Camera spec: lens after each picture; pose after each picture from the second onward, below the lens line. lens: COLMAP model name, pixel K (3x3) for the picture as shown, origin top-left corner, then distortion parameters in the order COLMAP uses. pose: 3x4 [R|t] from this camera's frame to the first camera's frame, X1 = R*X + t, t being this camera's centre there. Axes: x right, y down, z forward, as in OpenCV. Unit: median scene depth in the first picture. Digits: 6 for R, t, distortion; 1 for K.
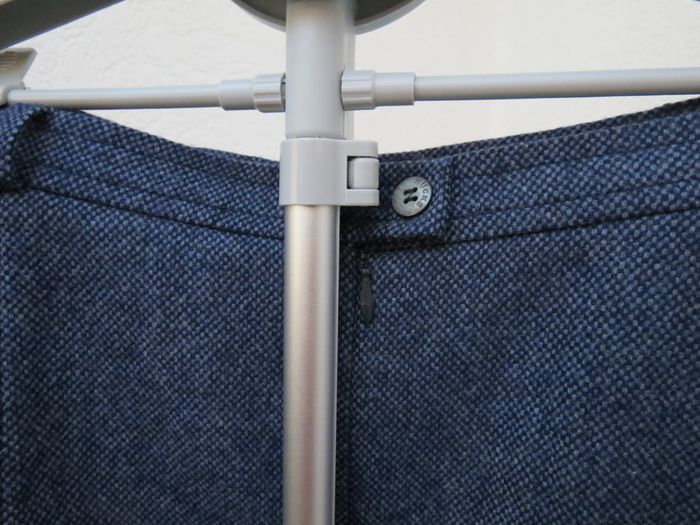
lens RADIAL K [[497.7, 0, 350.0], [0, 497.7, 262.5], [0, 0, 1]] dist [-0.033572, 0.013028]
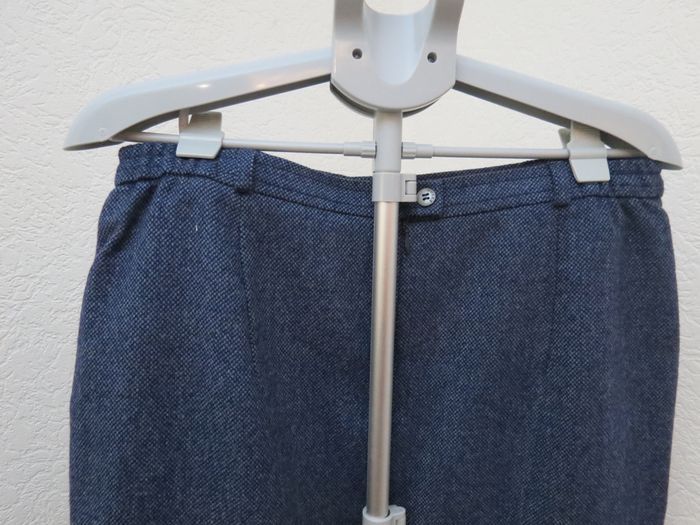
lens RADIAL K [[497.7, 0, 350.0], [0, 497.7, 262.5], [0, 0, 1]] dist [-0.033572, 0.013028]
pose [[0.966082, -0.030872, 0.256384, -0.799924], [0.019815, 0.998763, 0.045599, 0.052662], [-0.257475, -0.038972, 0.965499, -1.096321]]
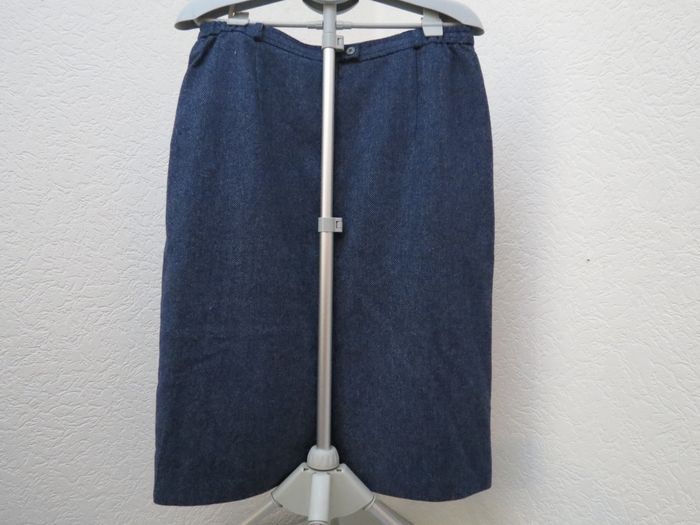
lens RADIAL K [[497.7, 0, 350.0], [0, 497.7, 262.5], [0, 0, 1]] dist [-0.033572, 0.013028]
pose [[0.982015, -0.004857, 0.188741, -0.722147], [0.020264, 0.996606, -0.079785, 2.100405], [-0.187713, 0.082174, 0.978780, -3.150565]]
